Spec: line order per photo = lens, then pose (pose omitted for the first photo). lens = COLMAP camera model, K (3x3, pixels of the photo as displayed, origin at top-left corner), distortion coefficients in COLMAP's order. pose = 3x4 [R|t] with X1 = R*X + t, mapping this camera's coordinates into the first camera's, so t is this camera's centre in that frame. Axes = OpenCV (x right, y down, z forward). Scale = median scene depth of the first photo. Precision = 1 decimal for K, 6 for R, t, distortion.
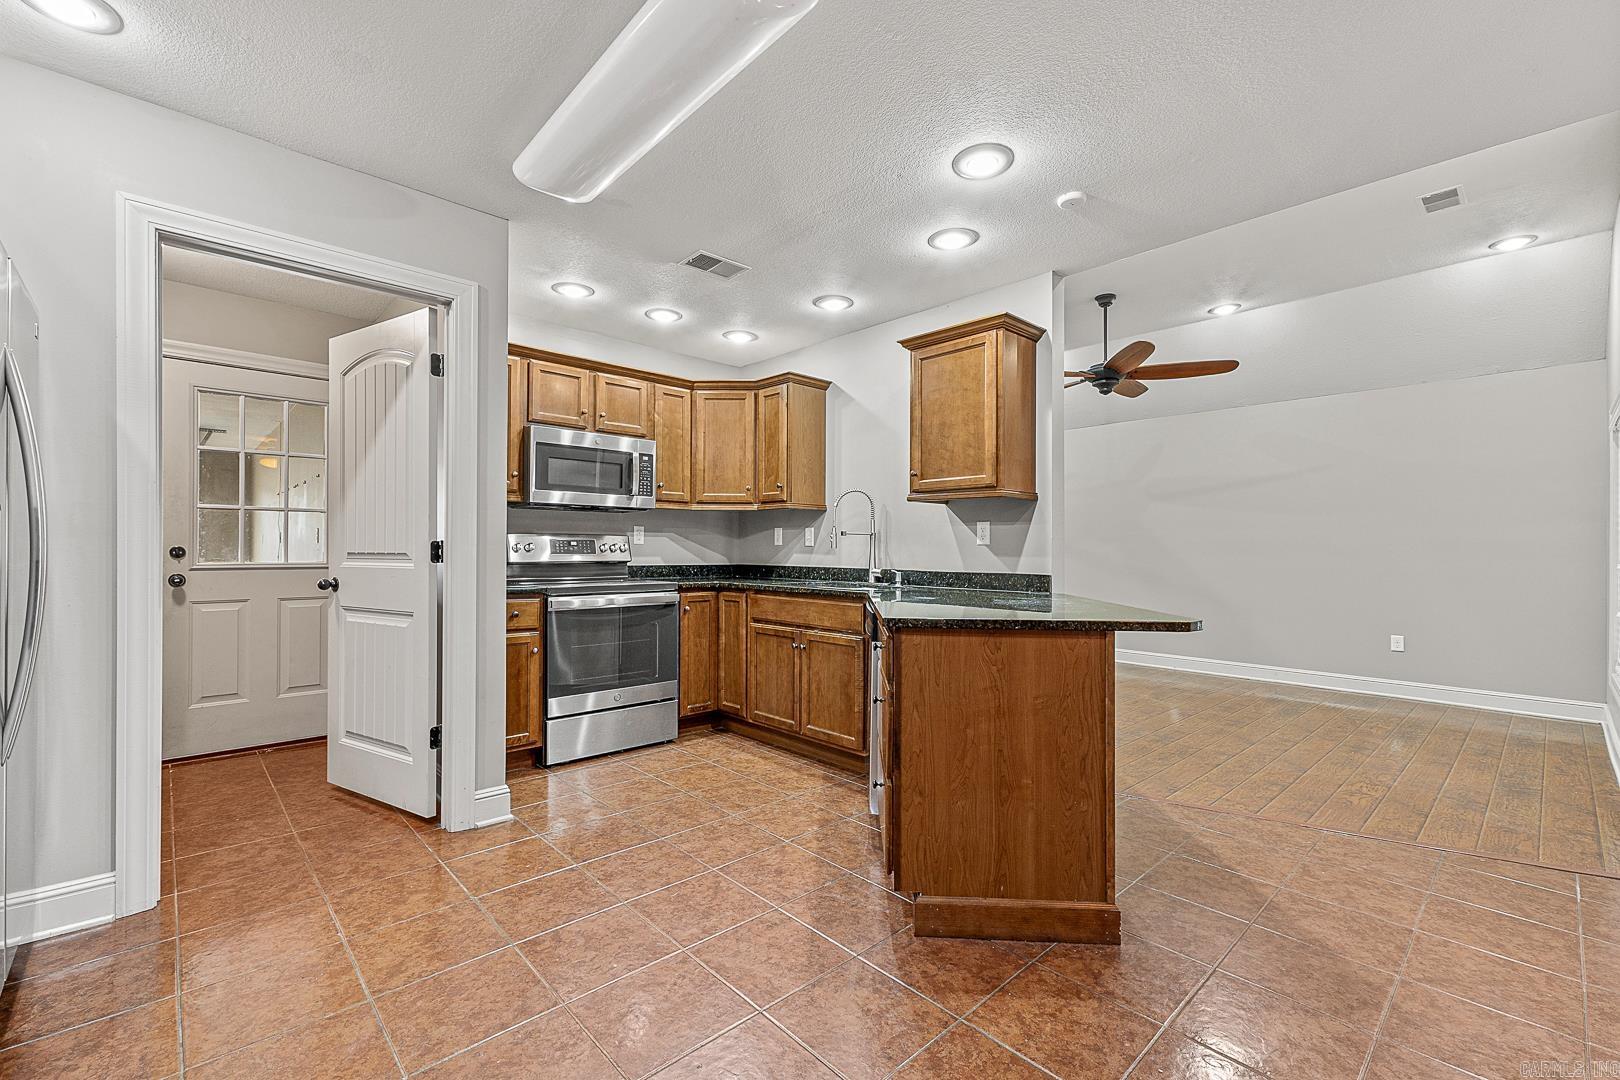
lens RADIAL K [[699.4, 0, 812.4], [0, 699.4, 550.0], [0, 0, 1]] dist [0.015620, -0.000308]
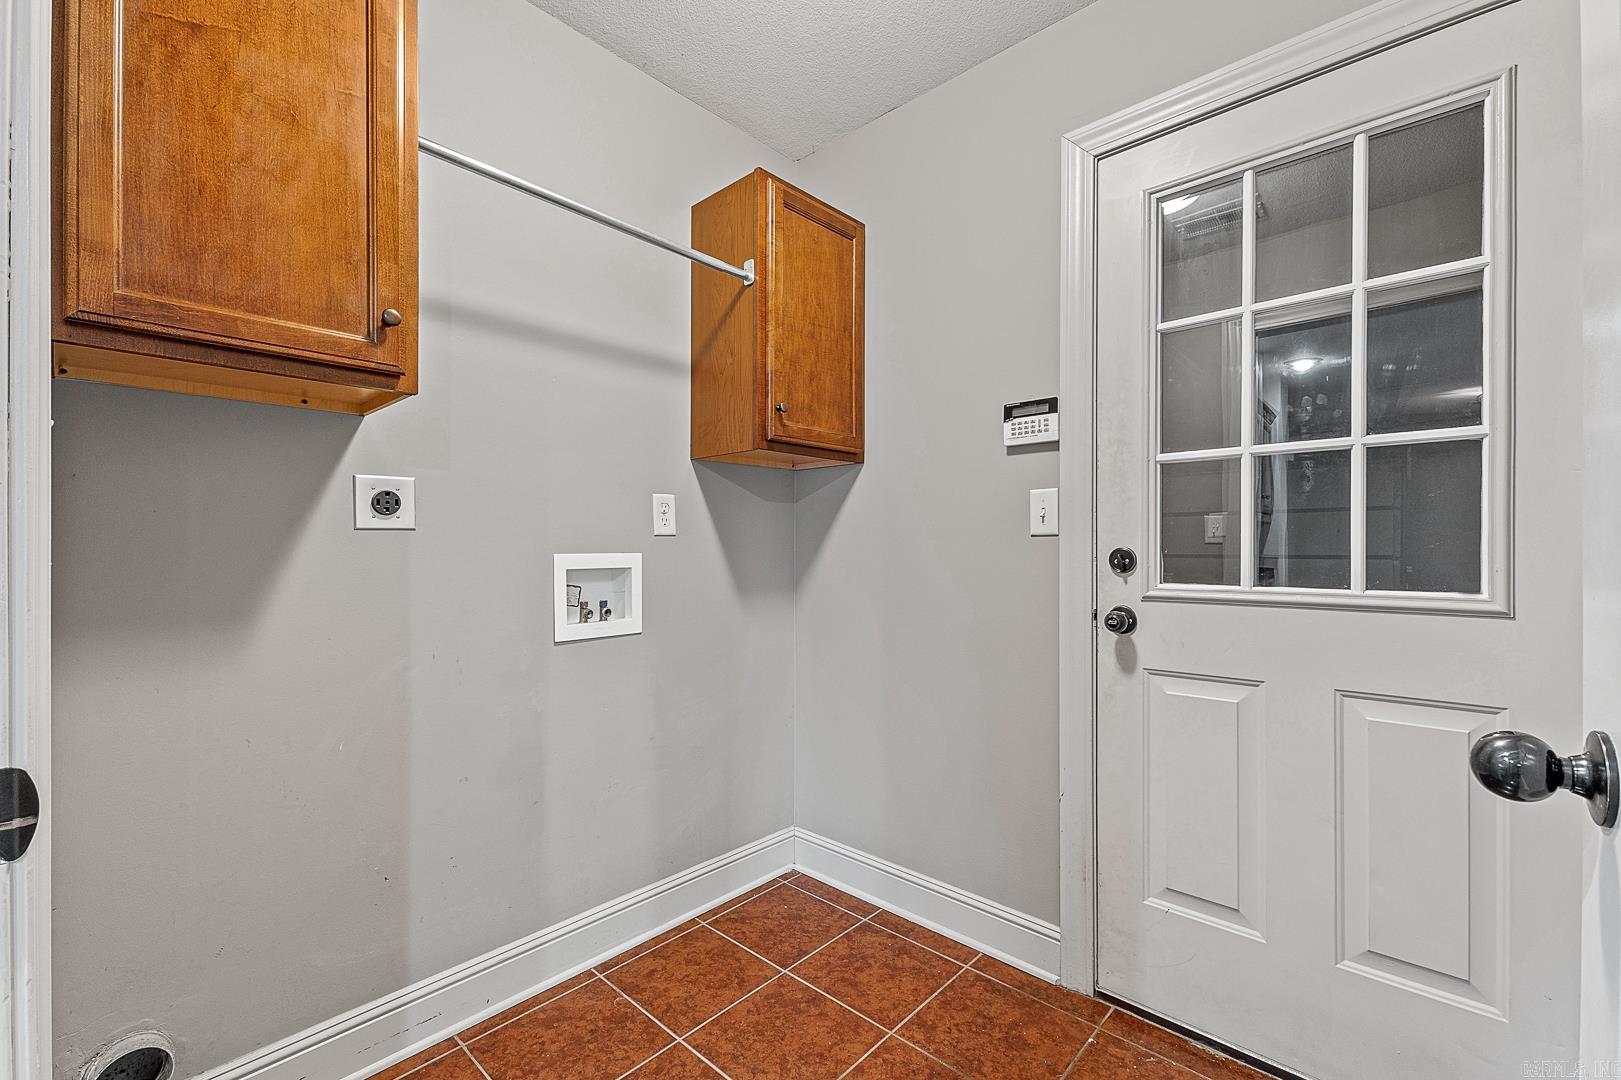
lens RADIAL K [[689.9, 0, 817.4], [0, 689.9, 545.3], [0, 0, 1]] dist [0.011908, -0.000497]
pose [[0.084202, -0.010648, -0.996392, -0.435676], [0.001341, 0.999943, -0.010573, -0.002157], [0.996448, -0.000446, 0.084211, 0.727132]]
